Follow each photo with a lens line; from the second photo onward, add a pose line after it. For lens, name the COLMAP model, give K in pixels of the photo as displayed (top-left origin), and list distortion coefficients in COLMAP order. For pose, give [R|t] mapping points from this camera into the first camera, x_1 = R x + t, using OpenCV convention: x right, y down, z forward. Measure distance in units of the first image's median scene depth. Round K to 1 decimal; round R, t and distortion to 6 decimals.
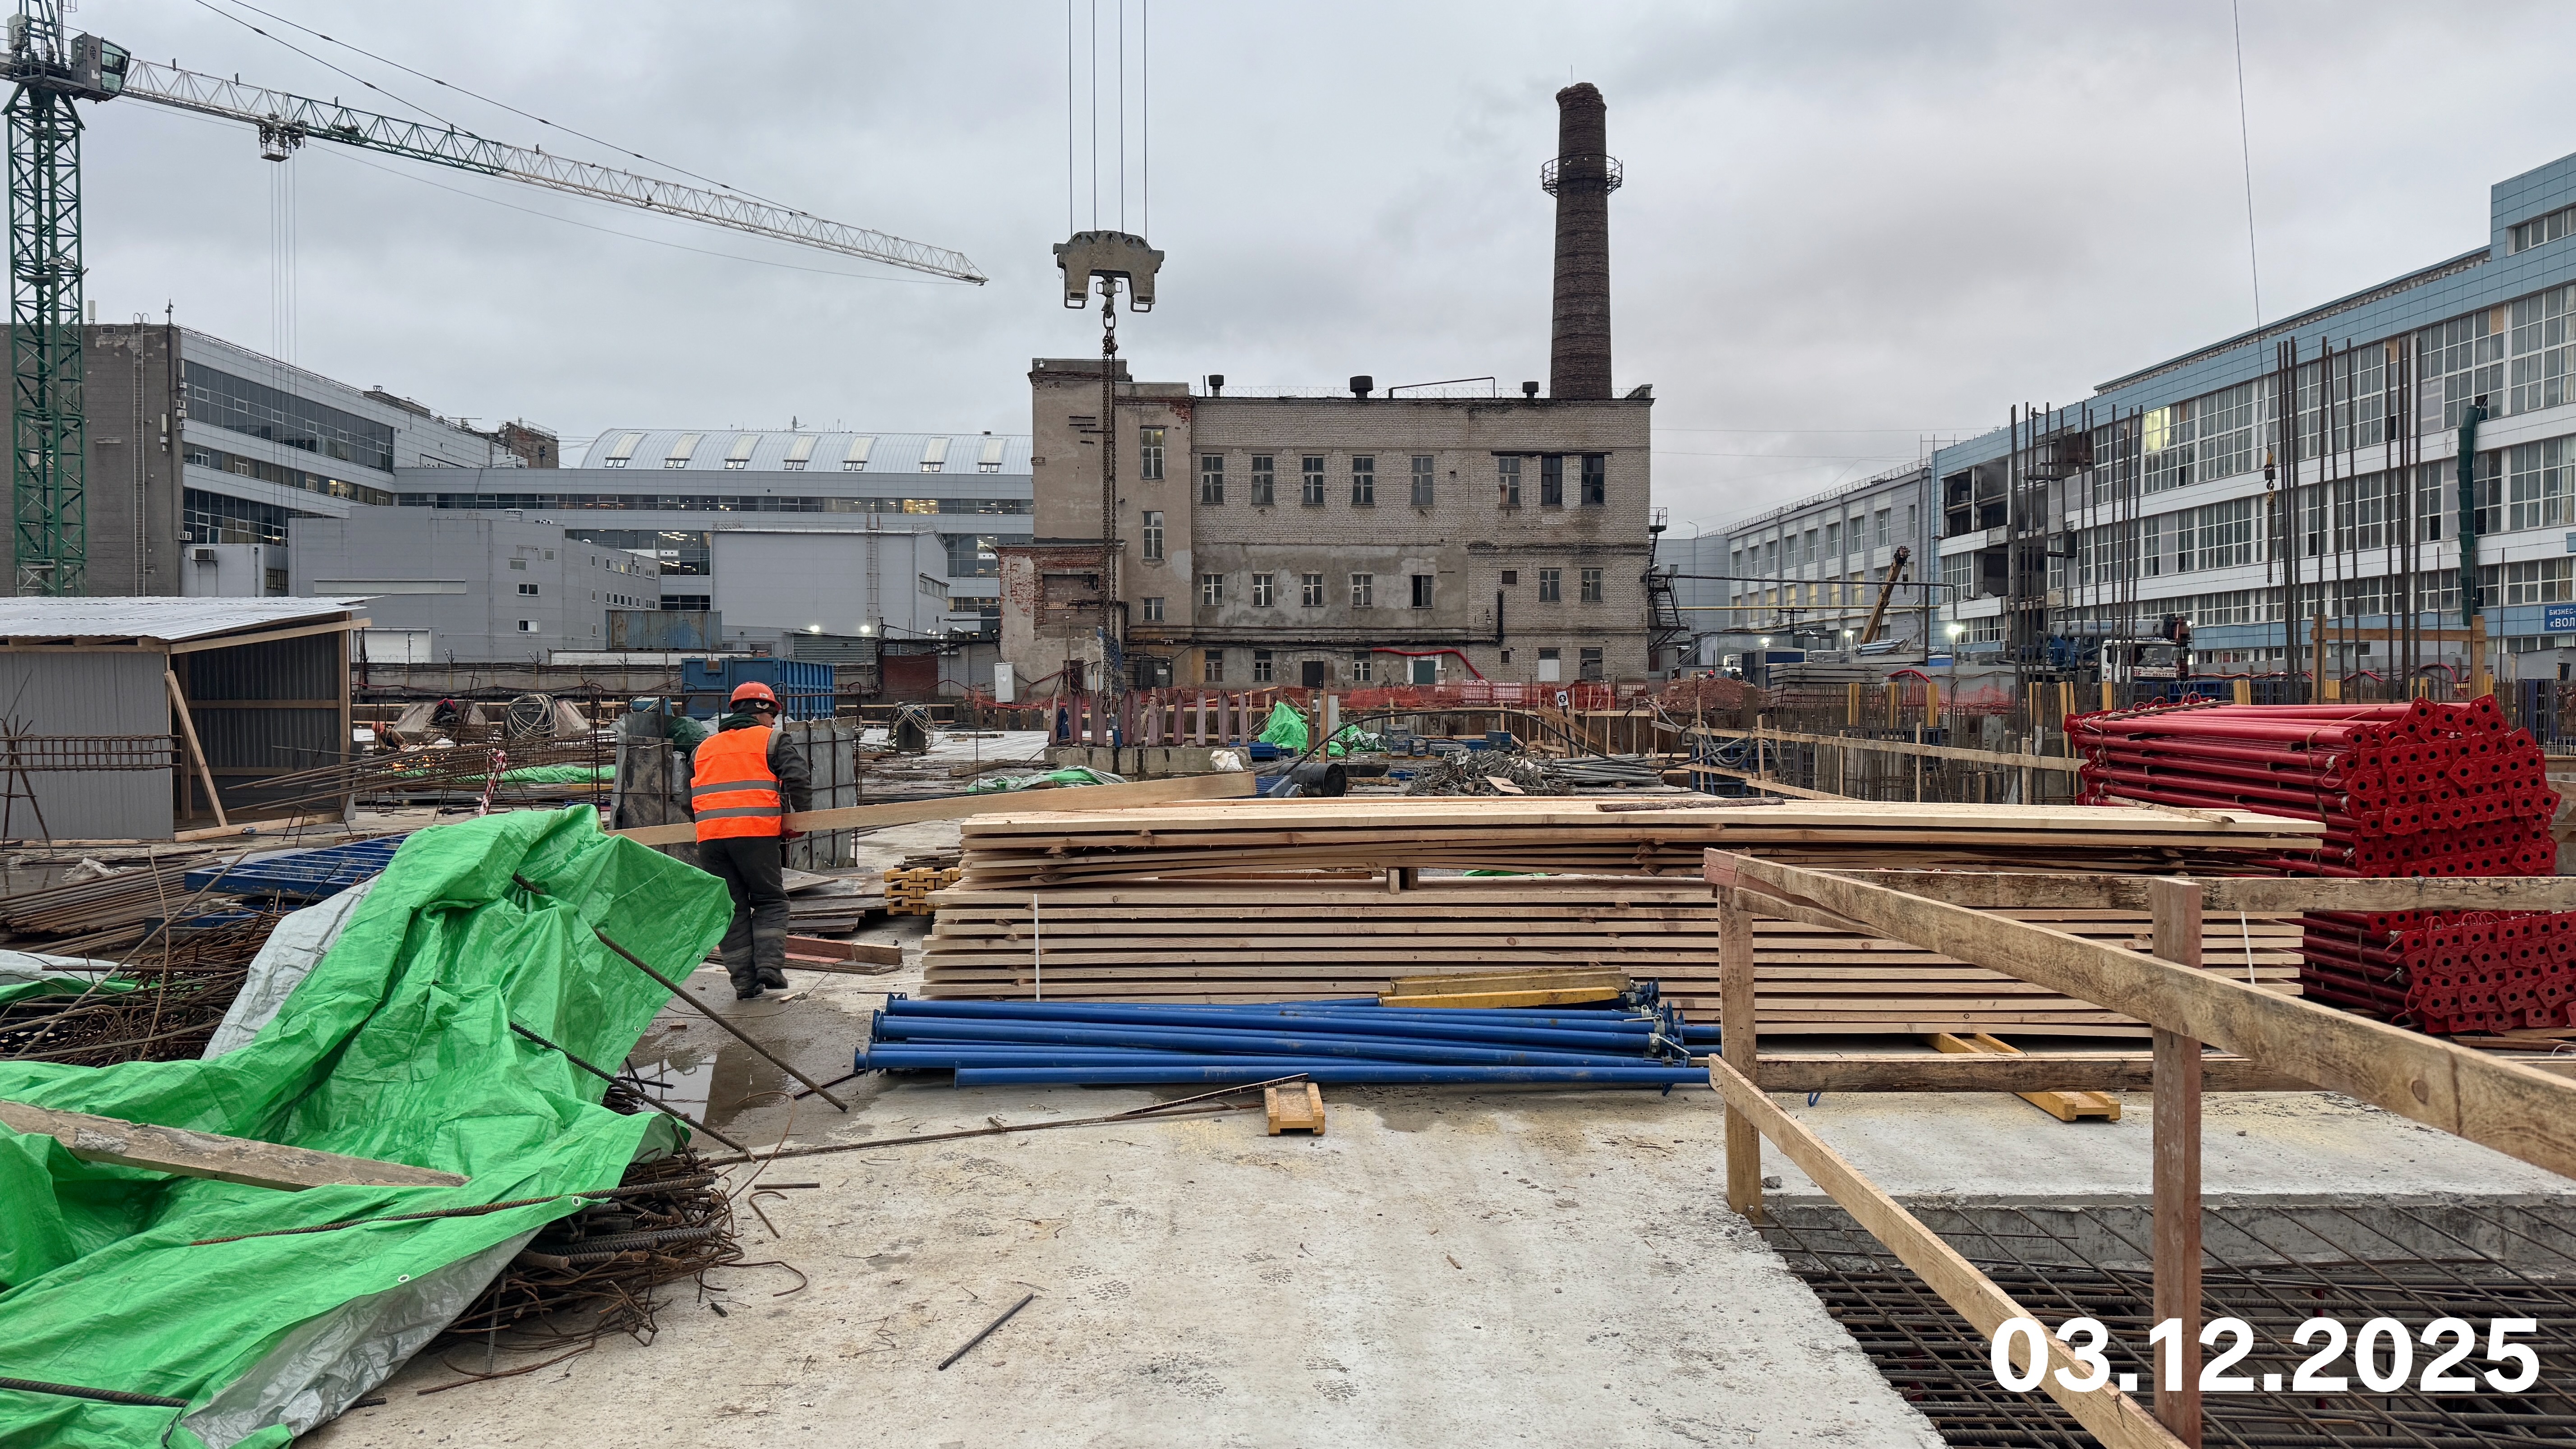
lens RADIAL K [[1812.3, 0, 1241.3], [0, 1812.3, 741.3], [0, 0, 1]] dist [0.076486, -0.097188]
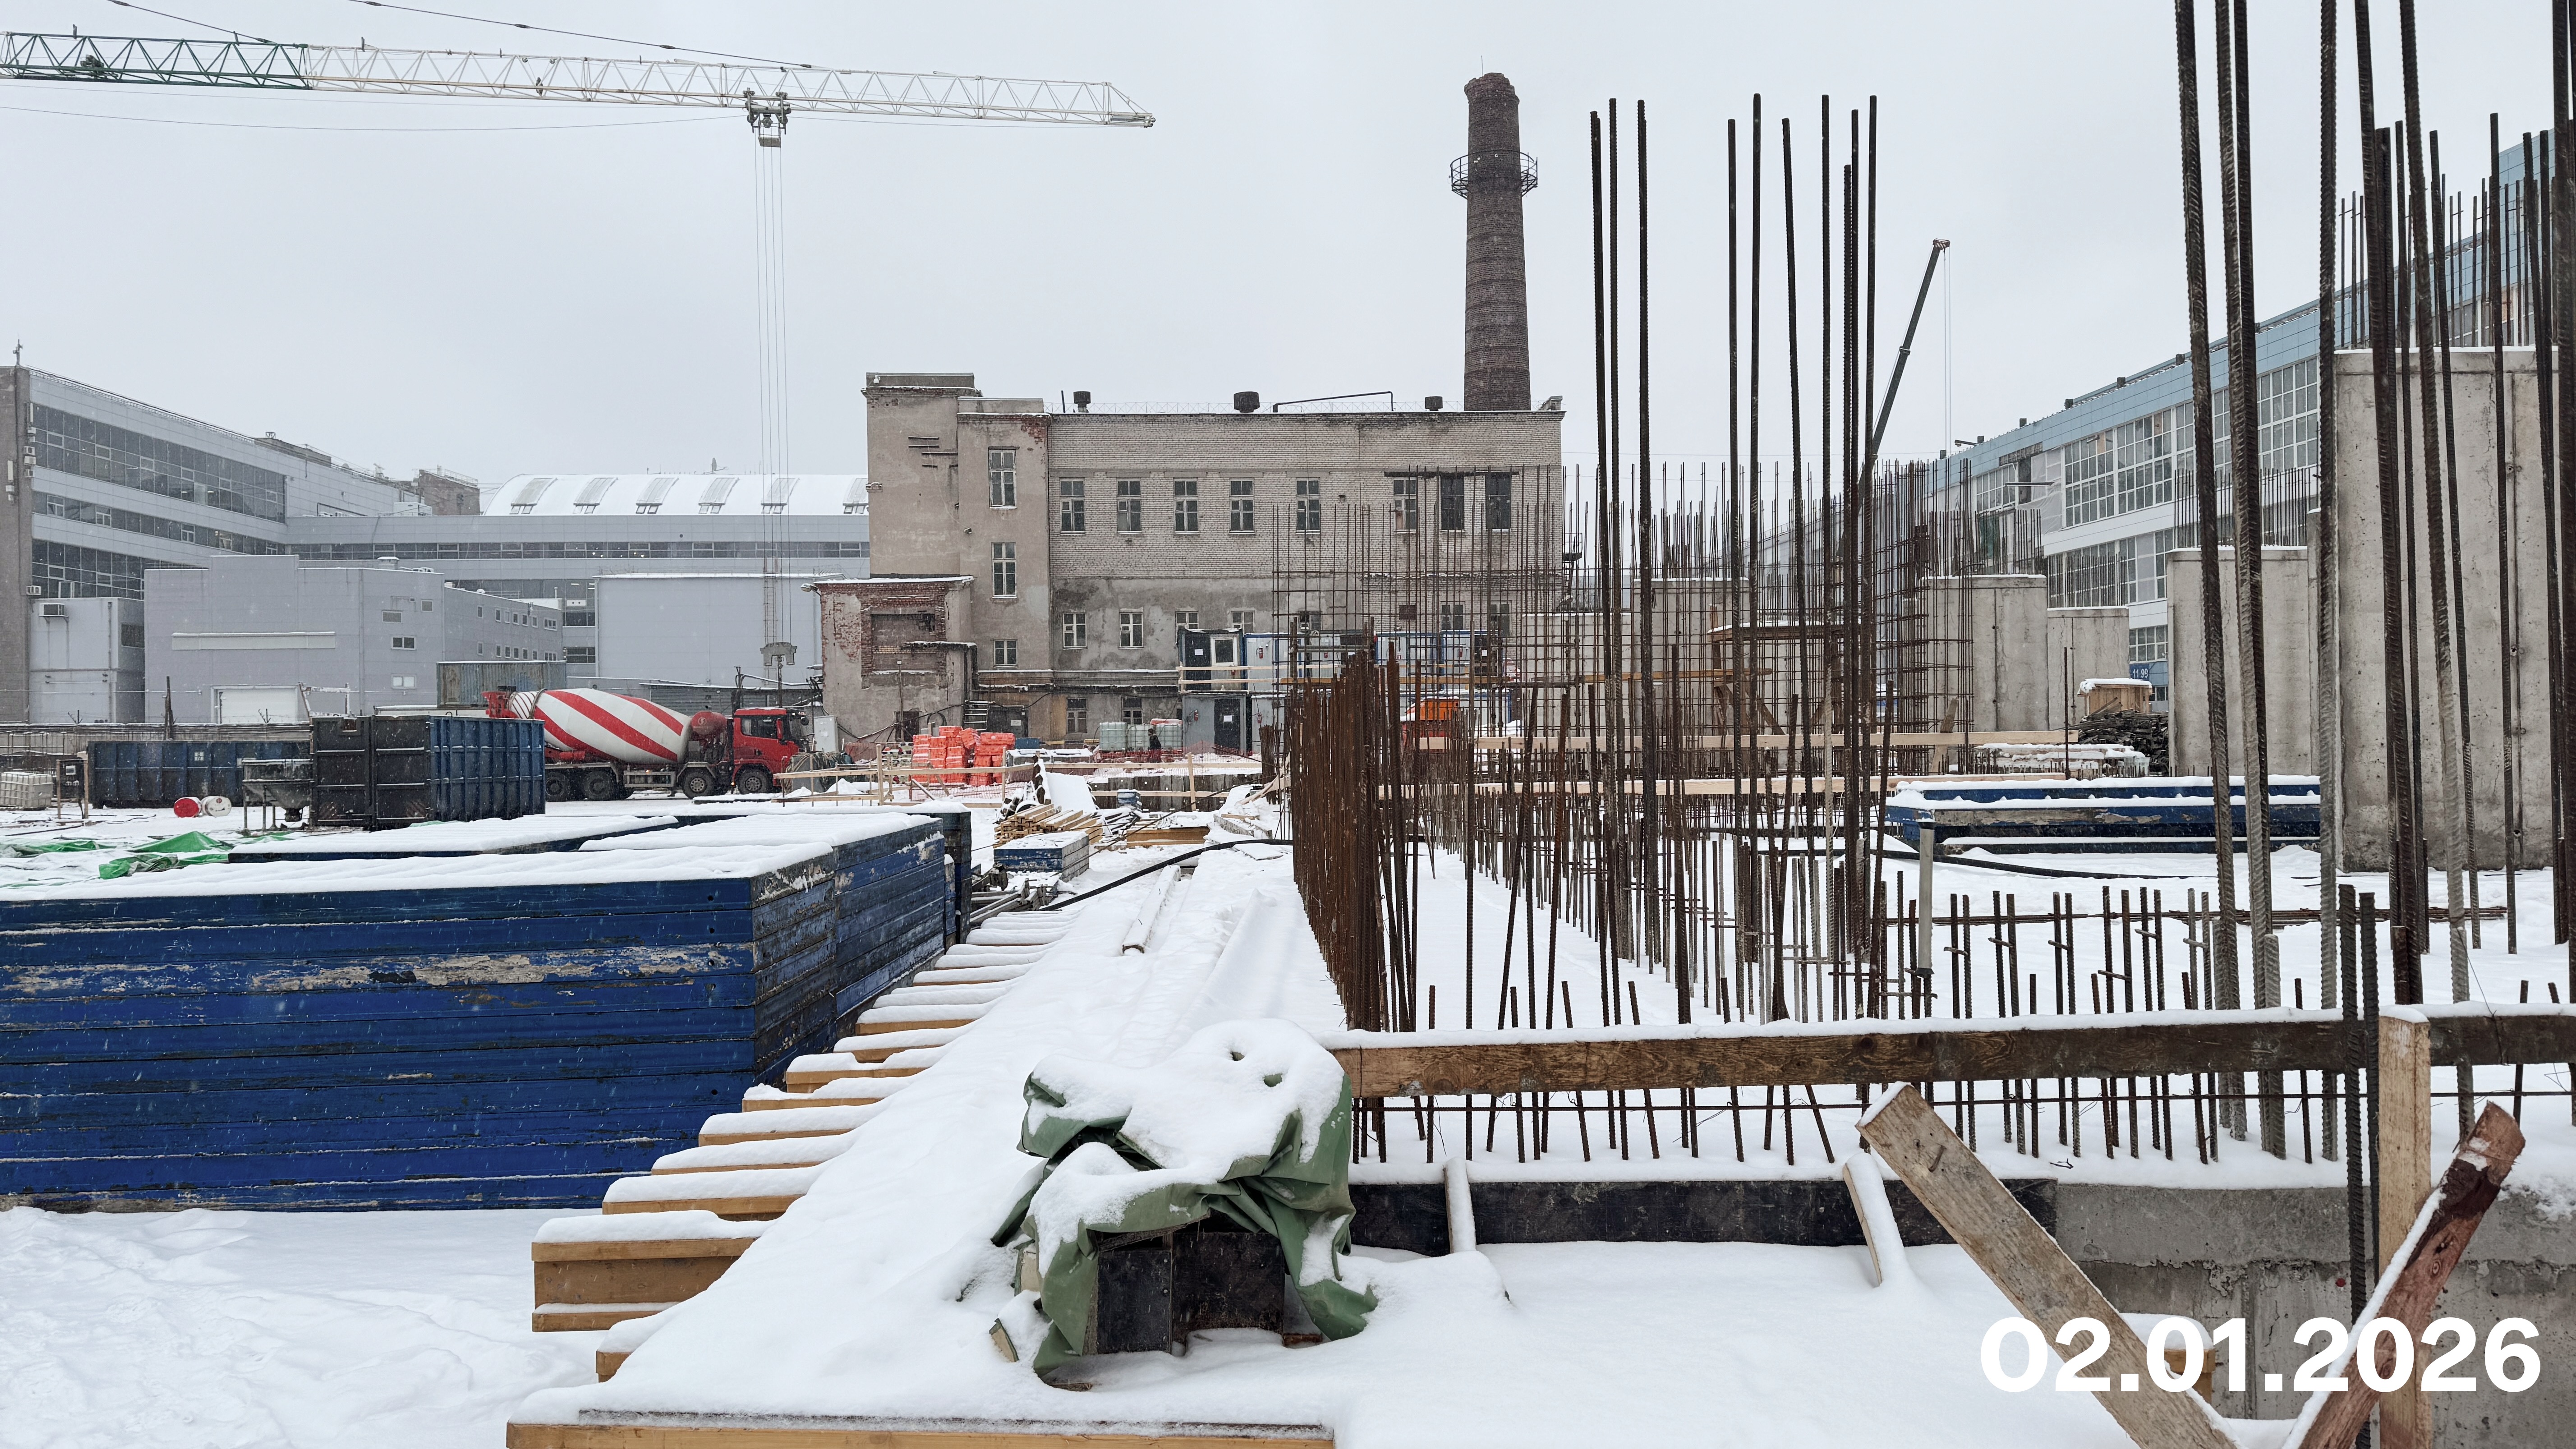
lens RADIAL K [[1812.3, 0, 1247.0], [0, 1812.3, 730.4], [0, 0, 1]] dist [0.076486, -0.097188]
pose [[0.999886, -0.013866, 0.005943, 0.062811], [0.014043, 0.999423, -0.030916, -0.005637], [-0.005511, 0.030996, 0.999504, 0.112289]]
